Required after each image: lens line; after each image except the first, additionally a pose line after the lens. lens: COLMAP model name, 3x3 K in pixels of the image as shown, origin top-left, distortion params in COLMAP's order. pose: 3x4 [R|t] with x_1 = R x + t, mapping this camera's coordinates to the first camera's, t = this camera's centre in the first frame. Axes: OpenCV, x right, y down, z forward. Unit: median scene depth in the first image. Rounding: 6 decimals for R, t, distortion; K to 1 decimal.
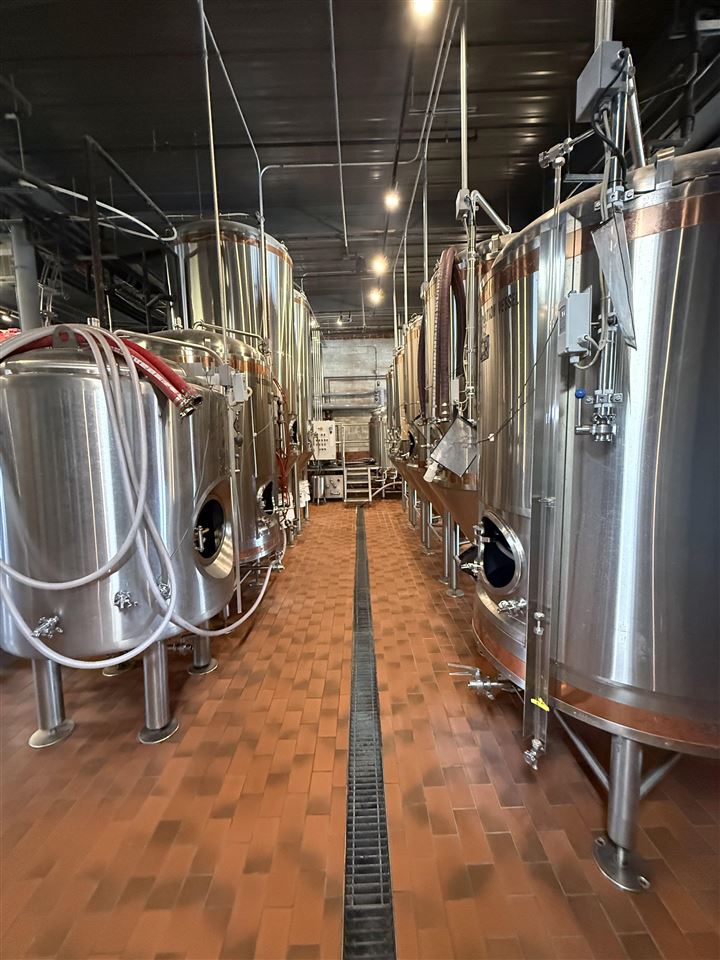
lens RADIAL K [[386.0, 0, 360.8], [0, 386.0, 477.3], [0, 0, 1]] dist [0.000531, 0.000007]
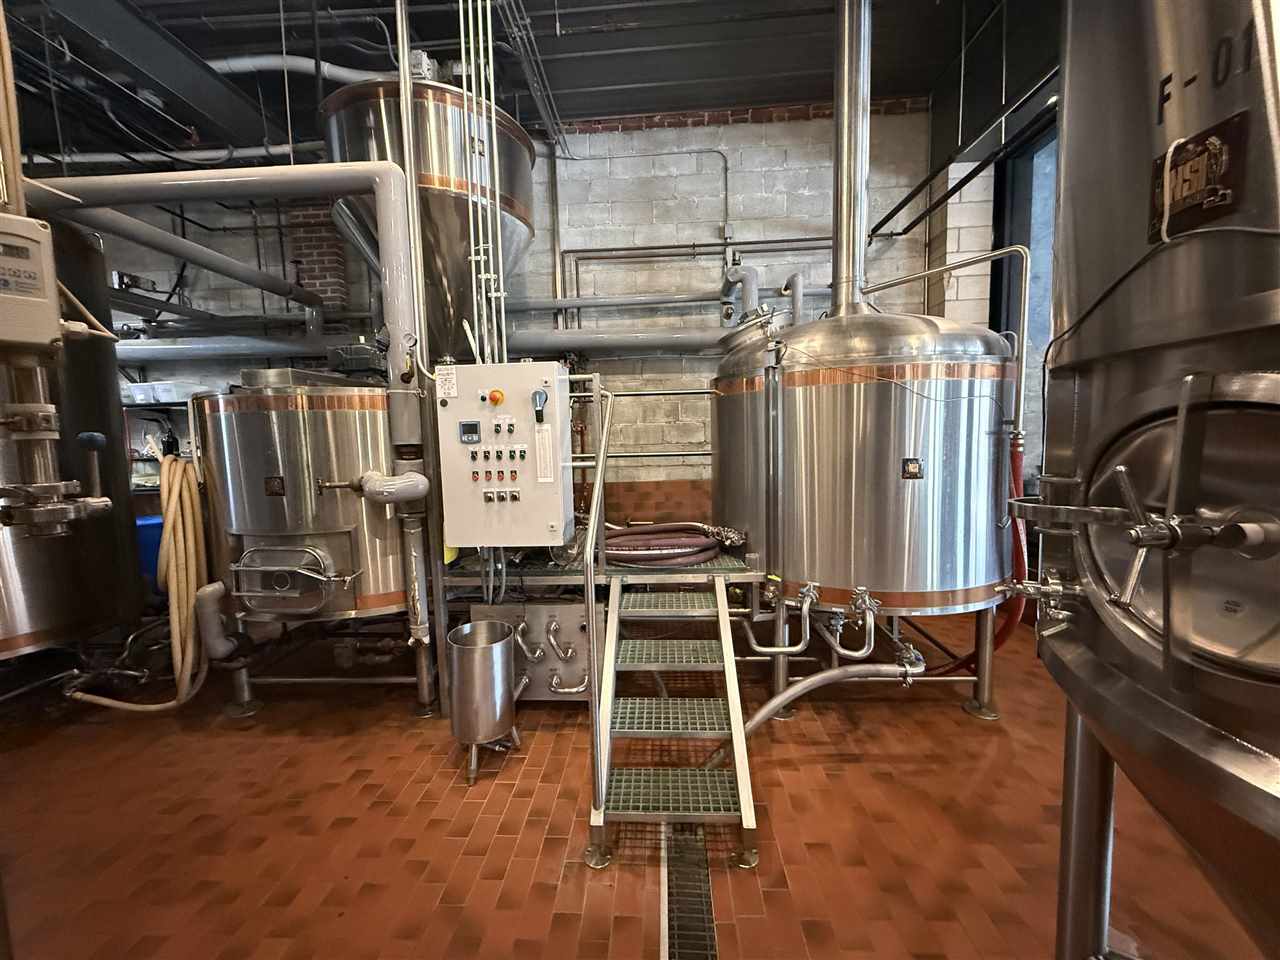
lens RADIAL K [[514.7, 0, 635.8], [0, 514.7, 480.1], [0, 0, 1]] dist [0.000531, 0.000007]
pose [[0.998319, 0.005283, -0.057719, -0.008590], [-0.006078, 0.999889, -0.013594, -0.062498], [0.057641, 0.013922, 0.998240, 0.576788]]
